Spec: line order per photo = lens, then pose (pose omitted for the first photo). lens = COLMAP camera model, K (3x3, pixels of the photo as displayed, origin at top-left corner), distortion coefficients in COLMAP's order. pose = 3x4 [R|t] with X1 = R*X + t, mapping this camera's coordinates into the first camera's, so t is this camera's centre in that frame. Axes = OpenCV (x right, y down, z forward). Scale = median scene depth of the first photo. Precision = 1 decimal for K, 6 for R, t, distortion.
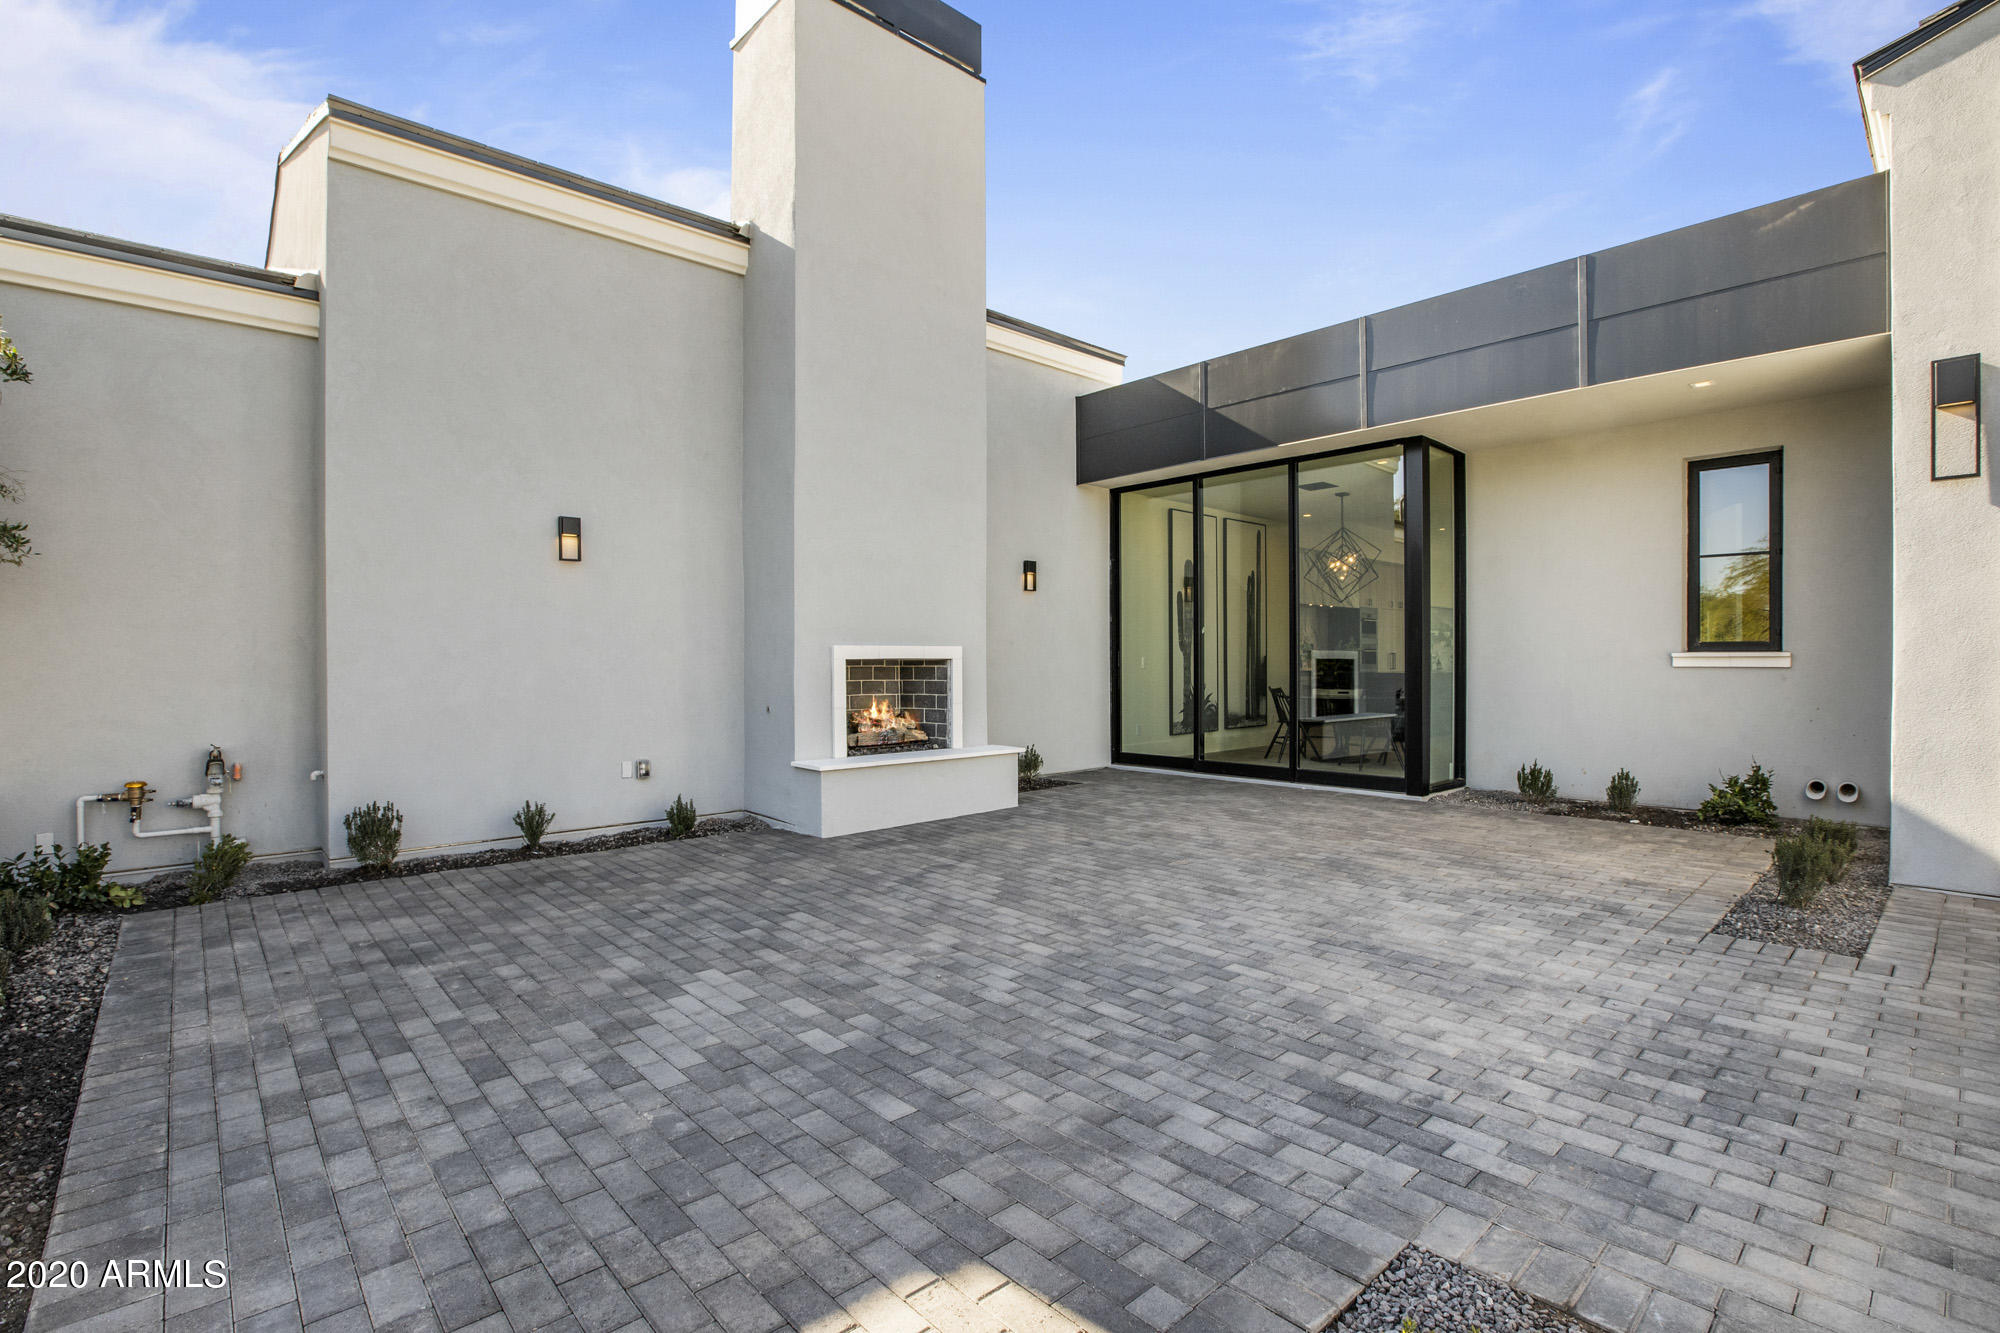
lens RADIAL K [[922.7, 0, 994.9], [0, 922.7, 679.1], [0, 0, 1]] dist [-0.045020, 0.015019]
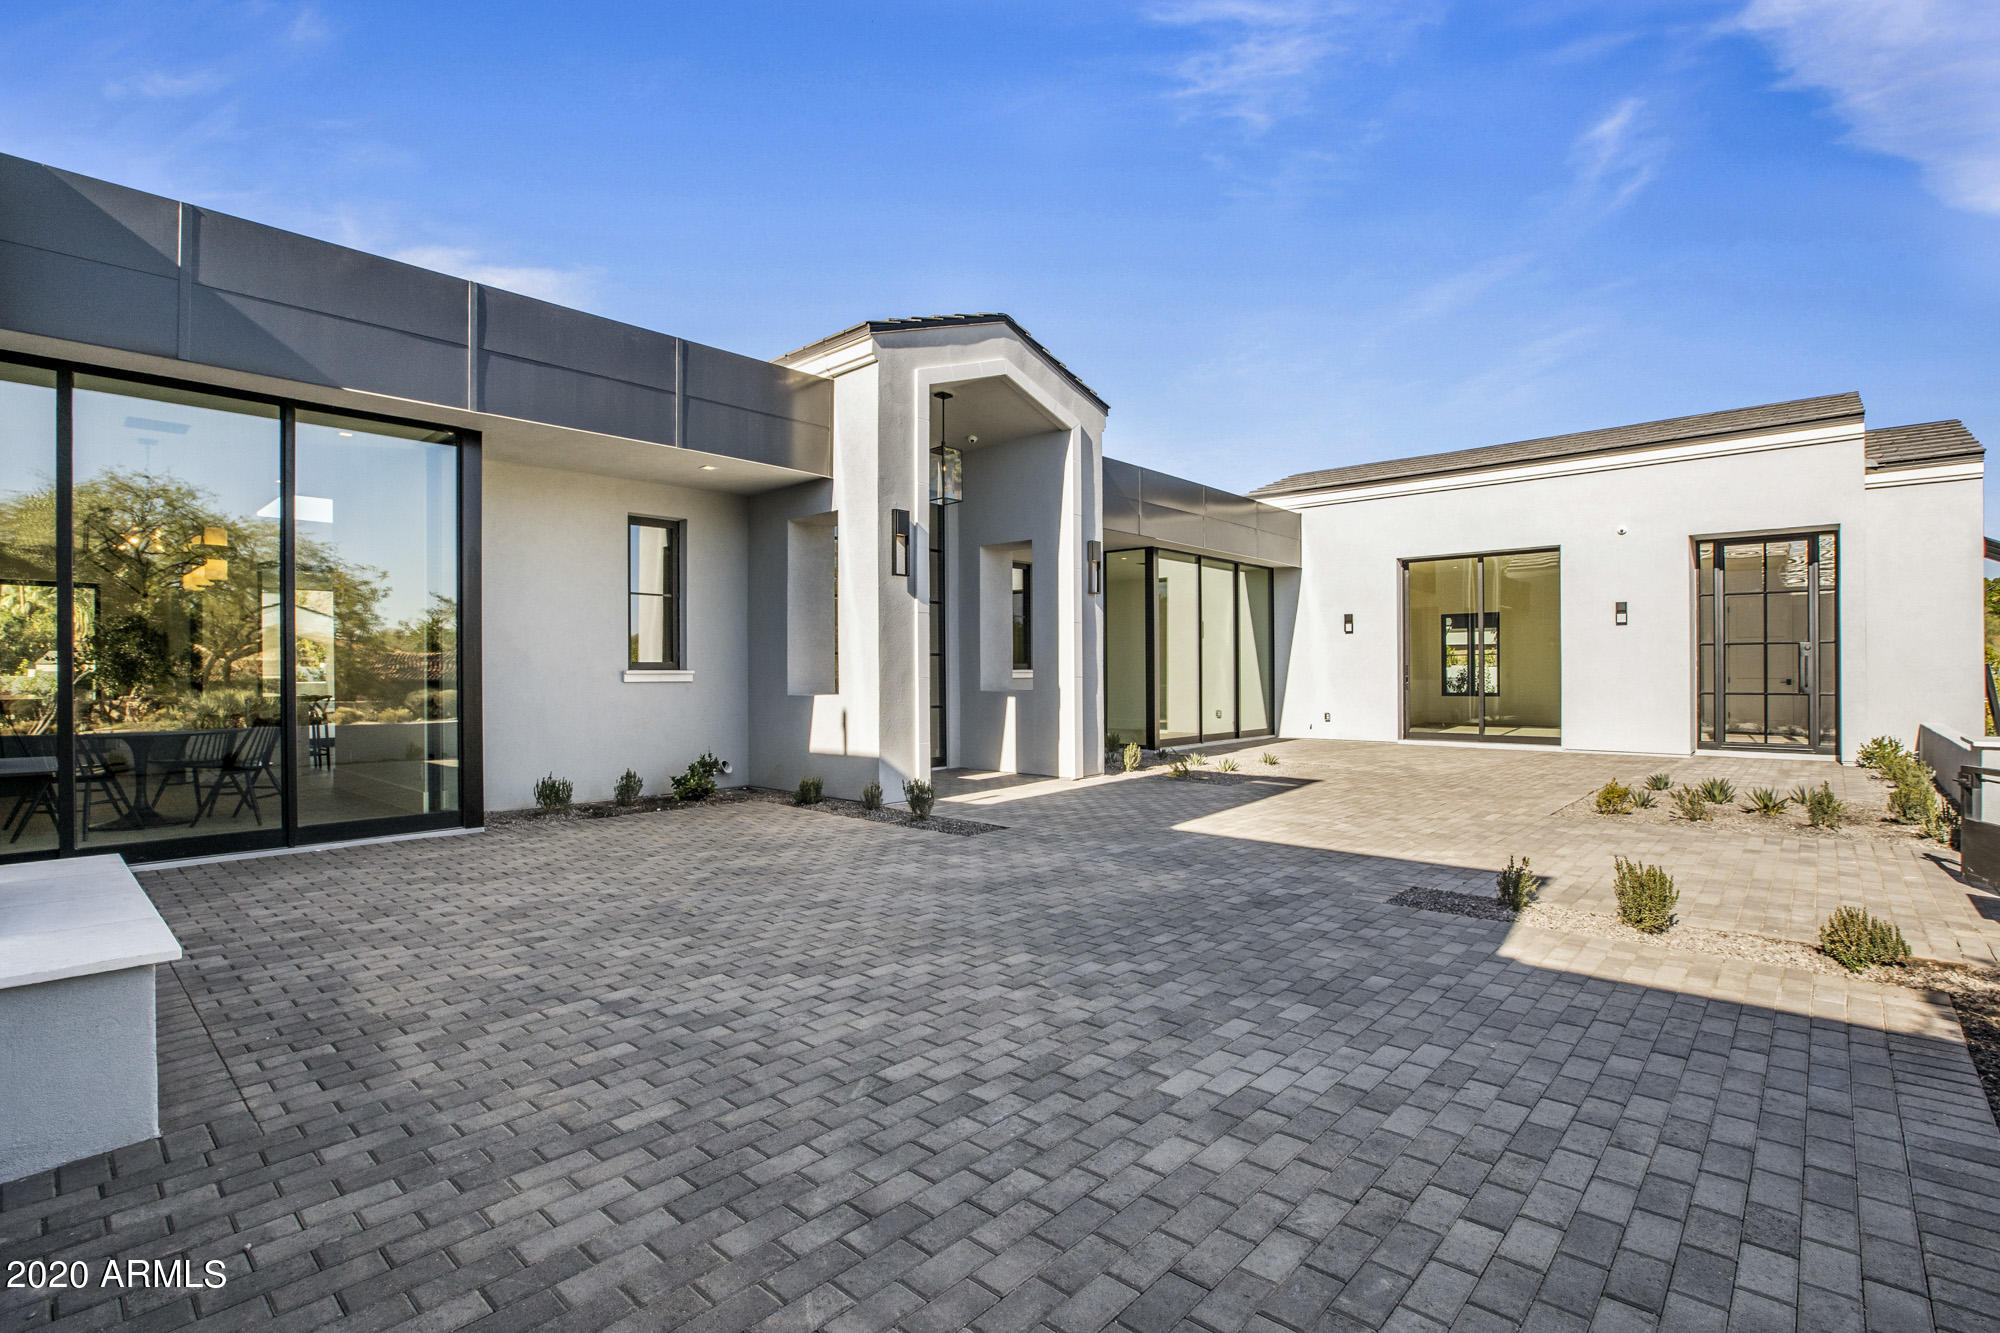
lens RADIAL K [[922.7, 0, 994.9], [0, 922.7, 679.1], [0, 0, 1]] dist [-0.045020, 0.015019]
pose [[-0.092355, 0.001374, 0.995725, -1.126814], [0.022165, 0.999754, 0.000676, -0.020436], [-0.995479, 0.022133, -0.092363, 1.298007]]
